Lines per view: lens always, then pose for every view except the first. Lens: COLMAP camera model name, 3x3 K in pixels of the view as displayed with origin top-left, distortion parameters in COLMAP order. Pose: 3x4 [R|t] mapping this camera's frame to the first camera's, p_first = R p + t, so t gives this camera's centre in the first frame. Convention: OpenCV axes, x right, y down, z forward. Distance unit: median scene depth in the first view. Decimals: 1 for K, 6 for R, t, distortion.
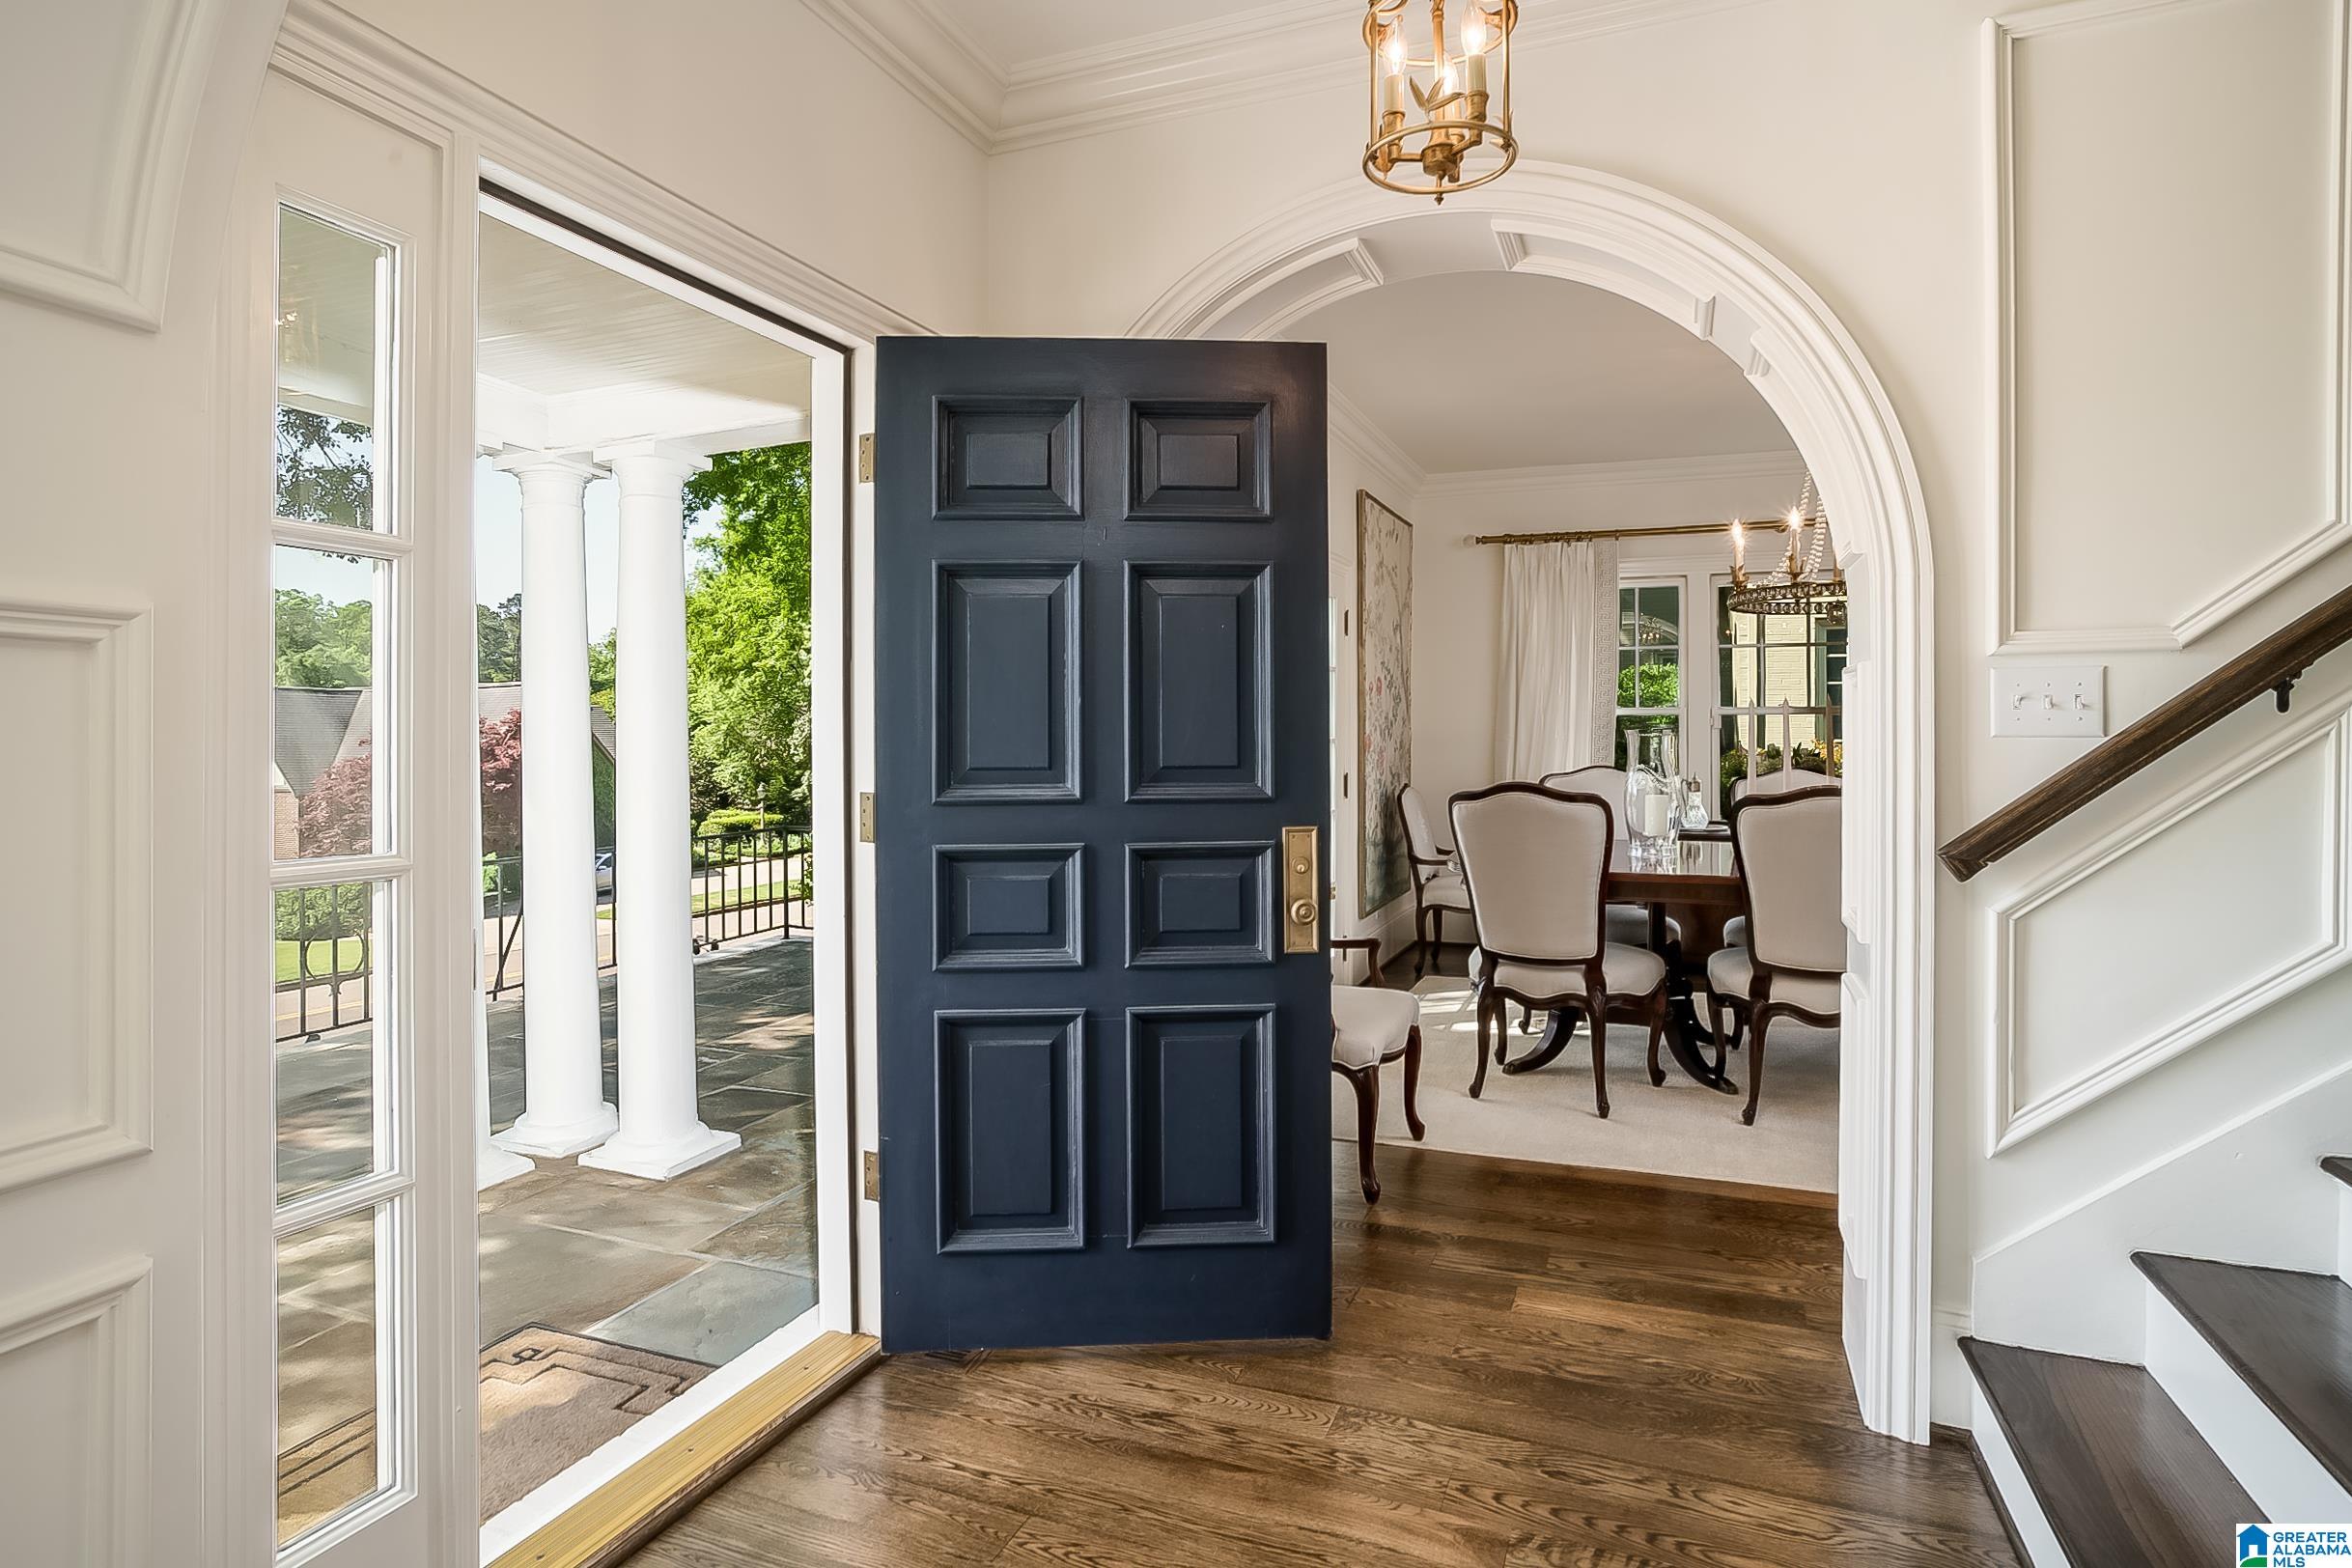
lens RADIAL K [[1218.4, 0, 1184.1], [0, 1218.4, 746.6], [0, 0, 1]] dist [-0.076405, 0.032906]
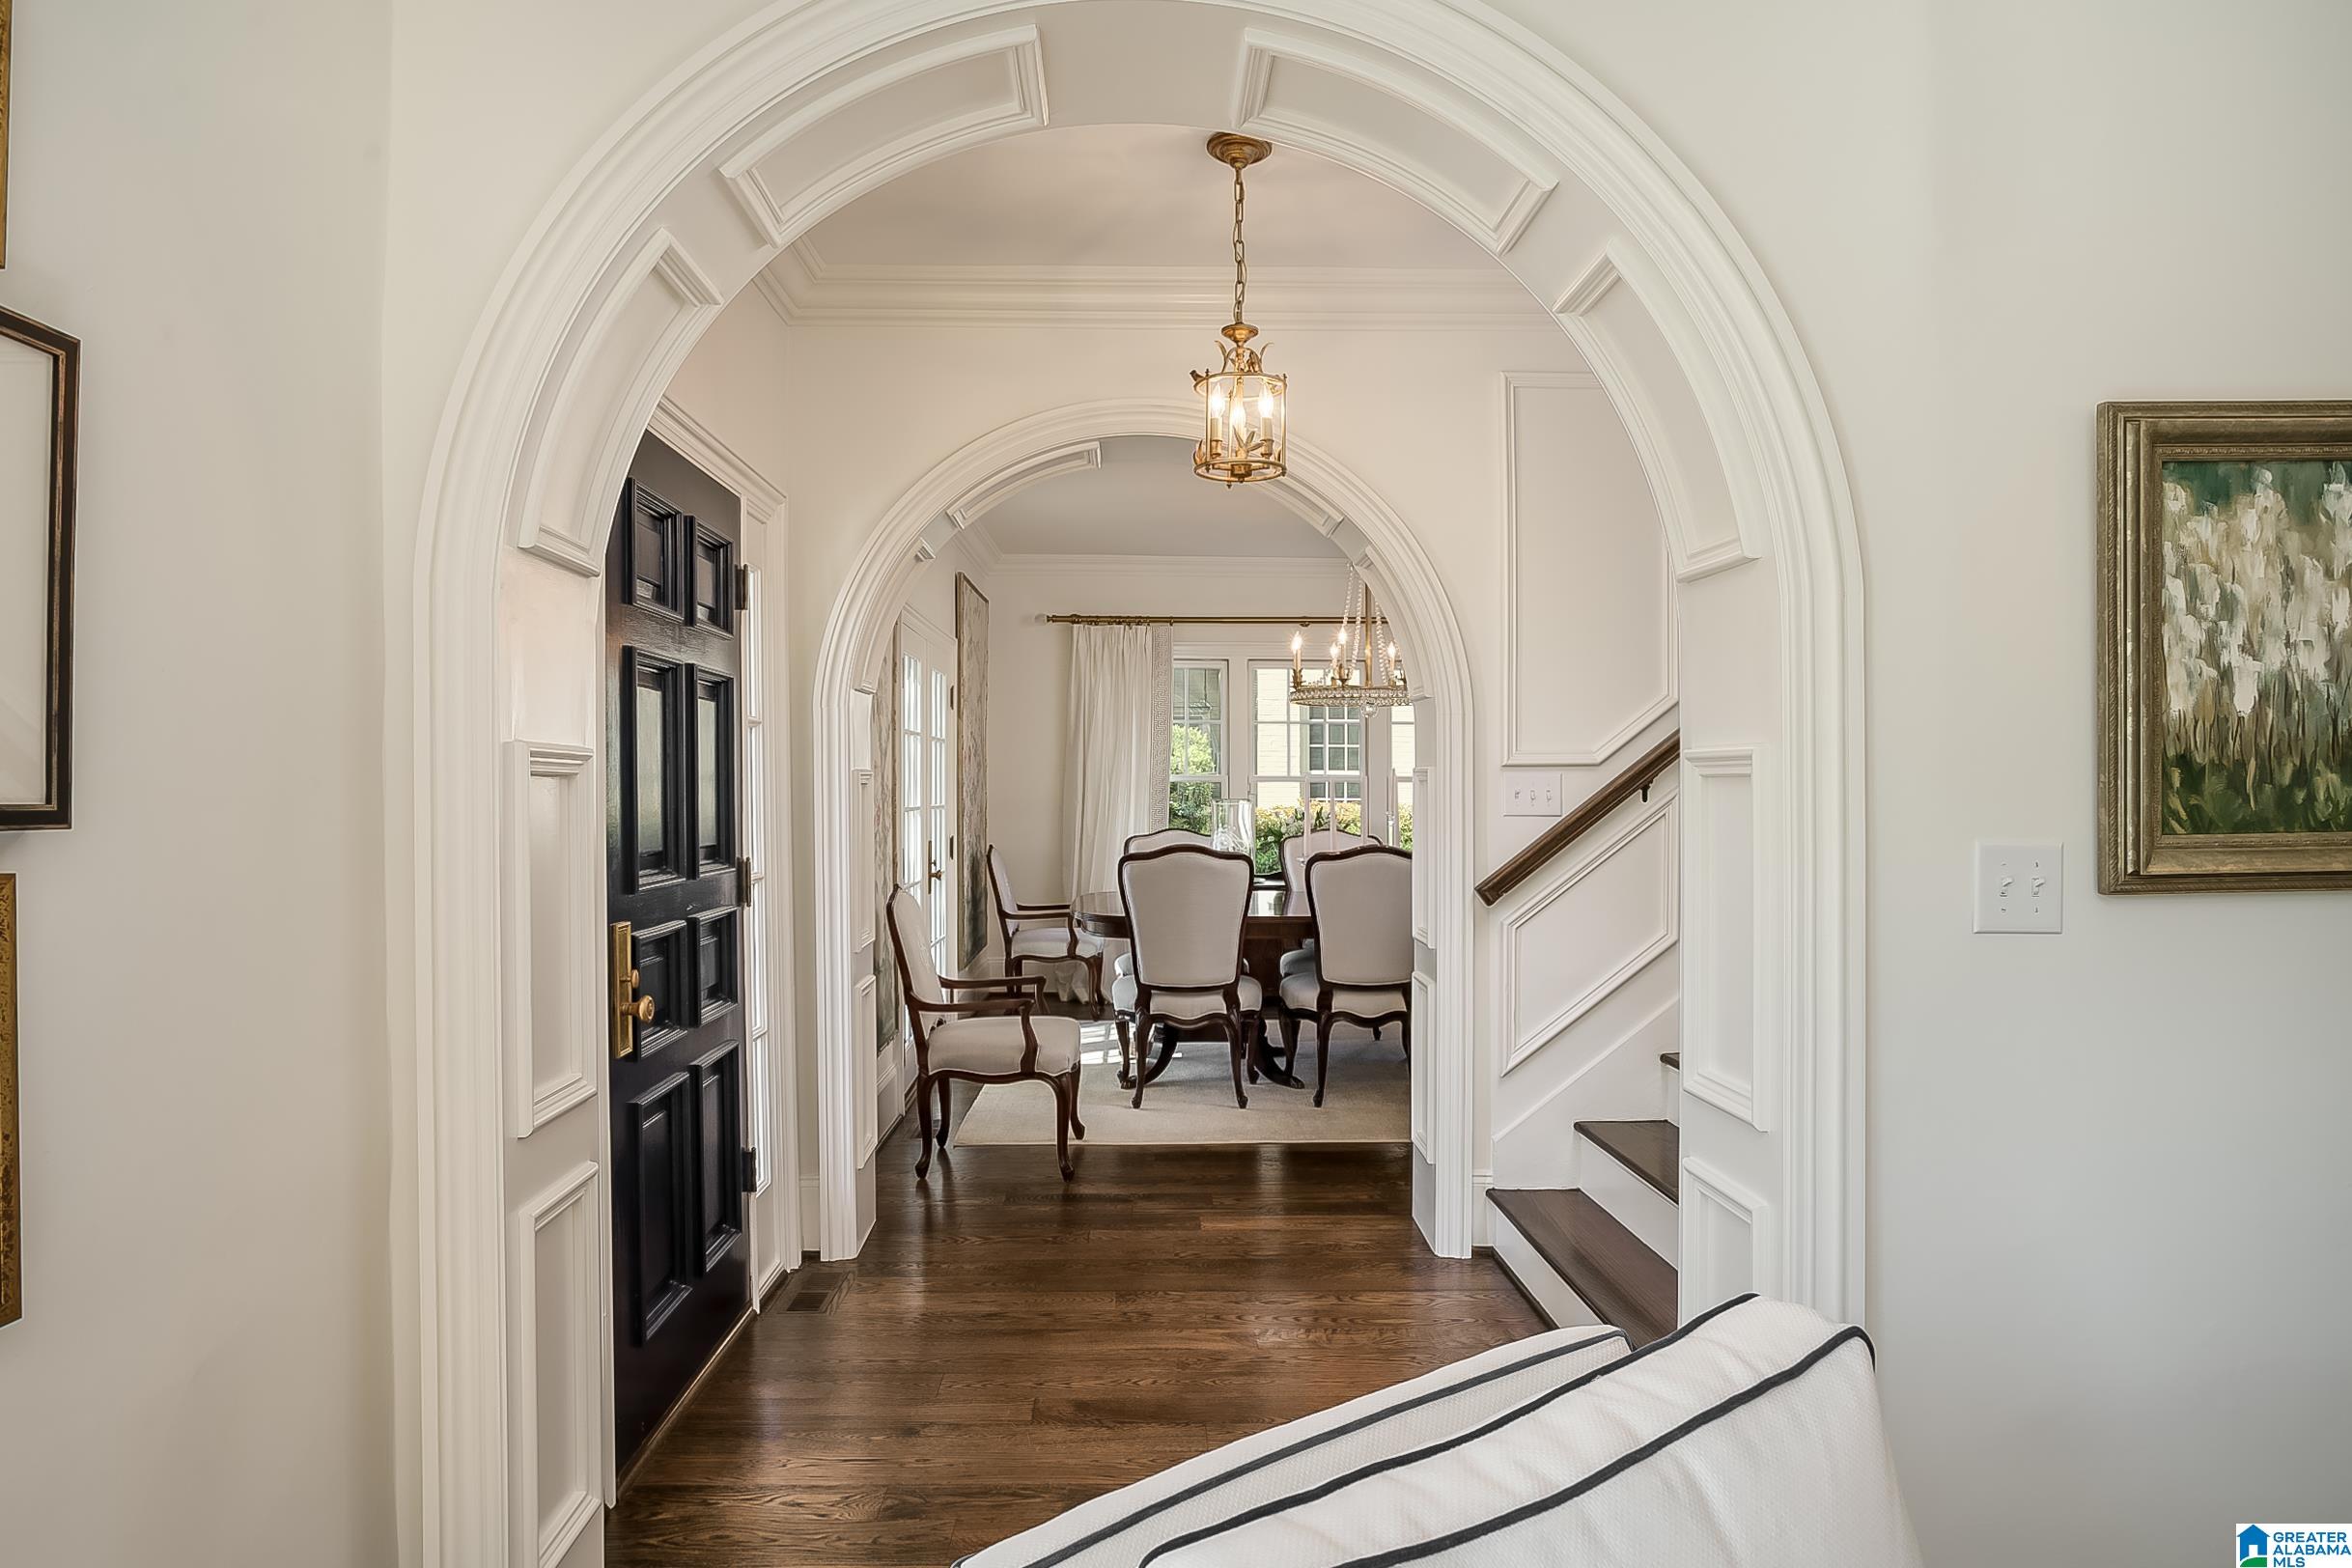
lens RADIAL K [[1360.3, 0, 1176.0], [0, 1360.3, 784.0], [0, 0, 1]] dist [-0.127362, -0.000107]
pose [[0.914518, 0.005185, 0.404513, -0.352603], [-0.000742, 0.999938, -0.011139, -0.023258], [-0.404546, 0.009886, 0.914464, -0.377628]]
